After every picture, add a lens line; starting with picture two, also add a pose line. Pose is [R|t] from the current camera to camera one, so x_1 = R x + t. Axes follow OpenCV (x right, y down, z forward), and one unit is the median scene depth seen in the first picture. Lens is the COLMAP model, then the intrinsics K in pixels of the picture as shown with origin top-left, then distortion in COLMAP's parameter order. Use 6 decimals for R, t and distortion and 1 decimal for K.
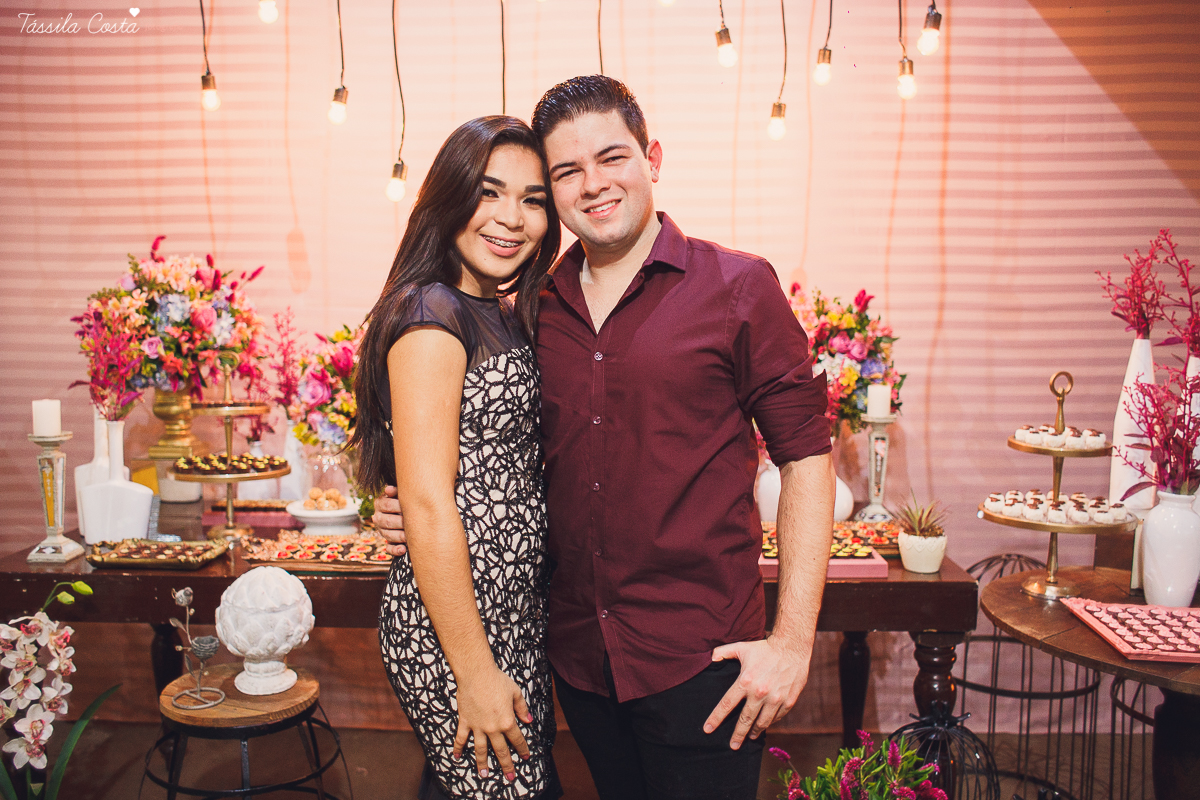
lens RADIAL K [[1041.3, 0, 582.5], [0, 1041.3, 387.7], [0, 0, 1]] dist [-0.094877, 0.123711]
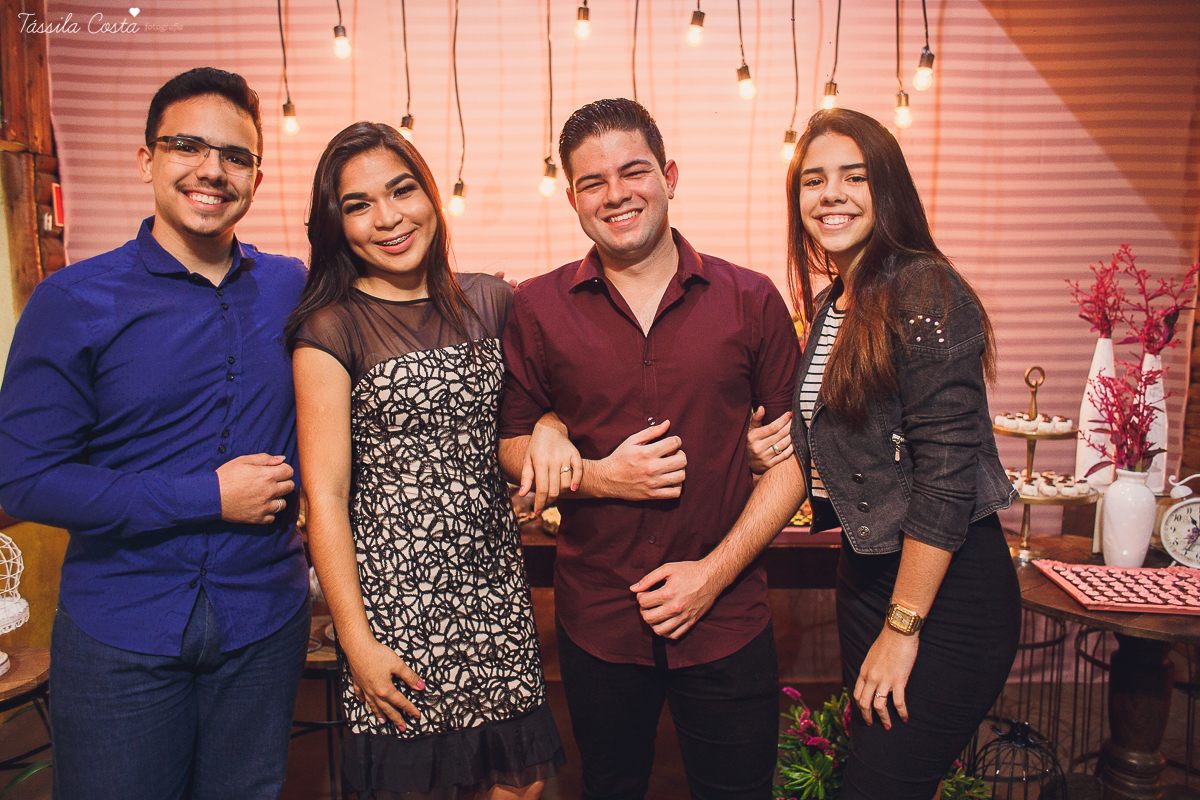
lens RADIAL K [[959.3, 0, 600.0], [0, 959.3, 400.0], [0, 0, 1]] dist [-0.089961, 0.114453]
pose [[0.999991, 0.001451, 0.004062, -0.028497], [-0.001538, 0.999765, 0.021638, 0.000032], [-0.004030, -0.021644, 0.999758, -0.066041]]
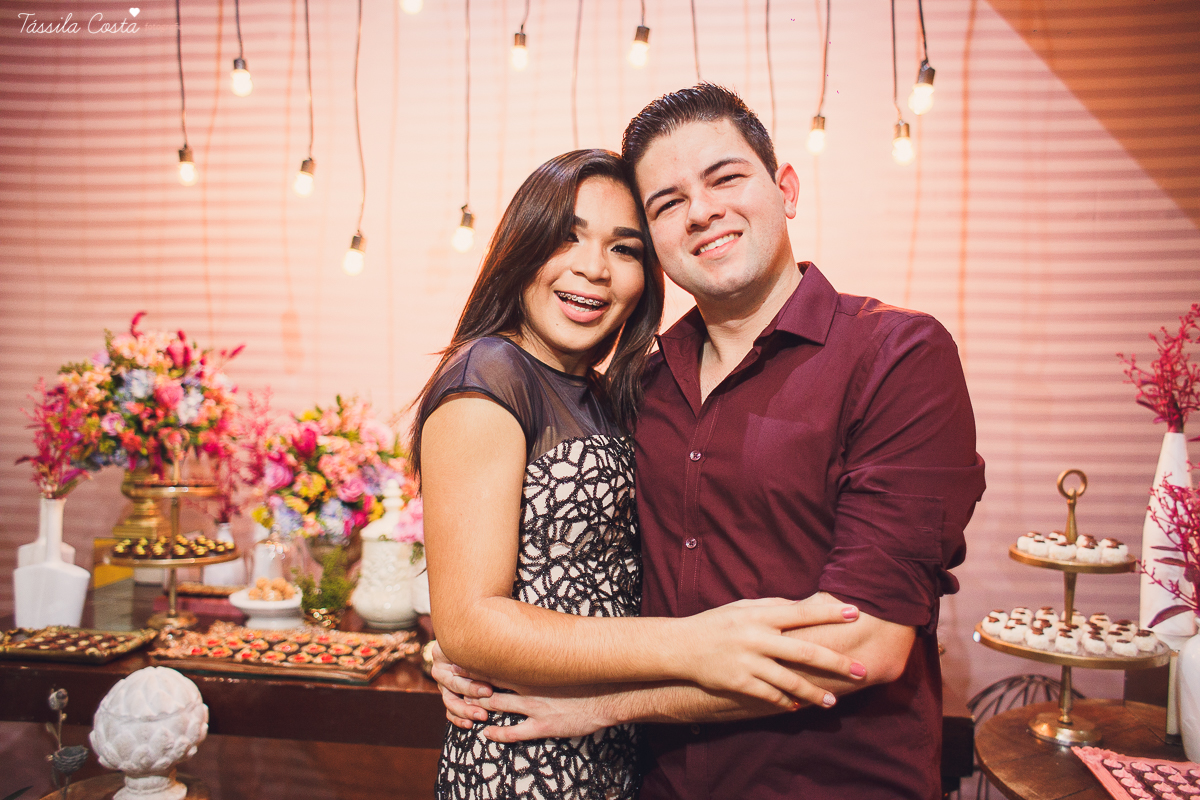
lens RADIAL K [[959.3, 0, 600.0], [0, 959.3, 400.0], [0, 0, 1]] dist [-0.089961, 0.114453]
pose [[0.996436, 0.015712, -0.082880, 0.132781], [-0.022053, 0.996852, -0.076162, -0.004475], [0.081422, 0.077718, 0.993645, 0.177835]]
